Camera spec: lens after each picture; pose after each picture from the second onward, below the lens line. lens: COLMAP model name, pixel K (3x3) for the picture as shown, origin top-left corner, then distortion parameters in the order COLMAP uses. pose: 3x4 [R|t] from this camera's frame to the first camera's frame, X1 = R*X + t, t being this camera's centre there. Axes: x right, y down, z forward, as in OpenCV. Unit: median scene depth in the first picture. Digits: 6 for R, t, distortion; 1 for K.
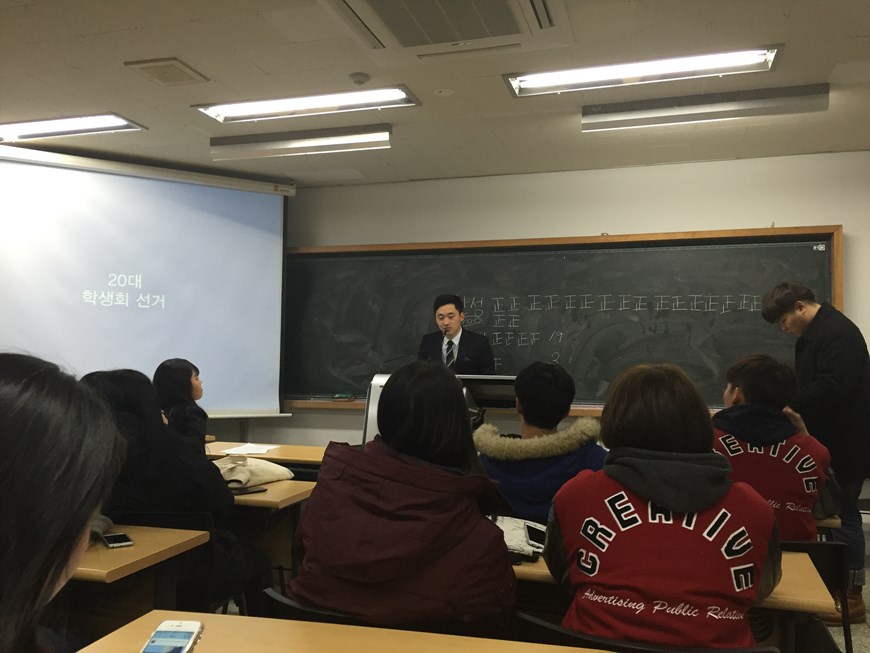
lens RADIAL K [[751.0, 0, 433.5], [0, 751.0, 328.2], [0, 0, 1]] dist [0.076577, -0.104495]
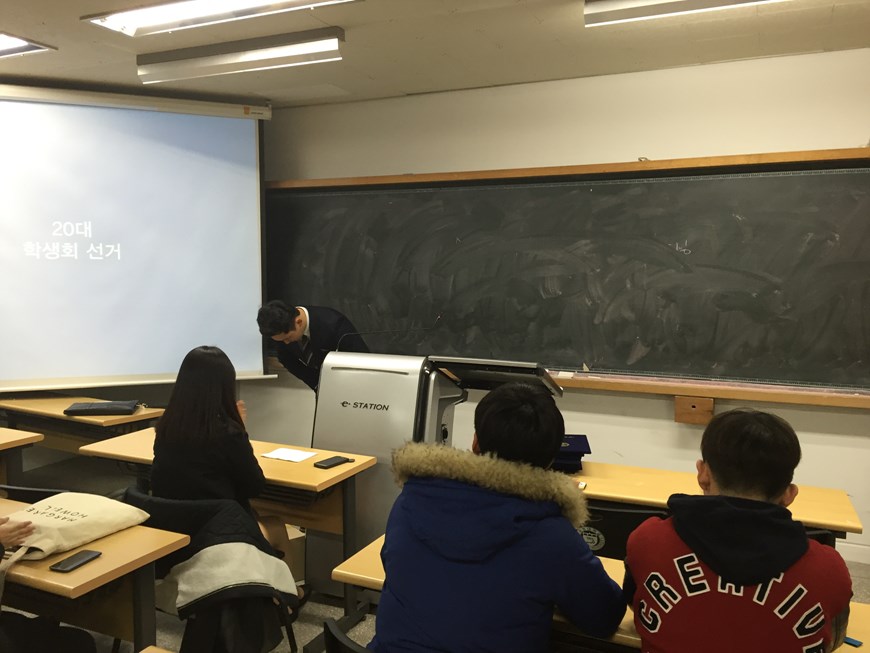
lens RADIAL K [[751.0, 0, 432.1], [0, 751.0, 329.0], [0, 0, 1]] dist [0.076577, -0.104495]
pose [[0.990831, 0.003204, -0.135071, 0.119739], [0.014340, 0.991578, 0.128713, -0.055414], [0.134346, -0.129470, 0.982440, 0.186267]]
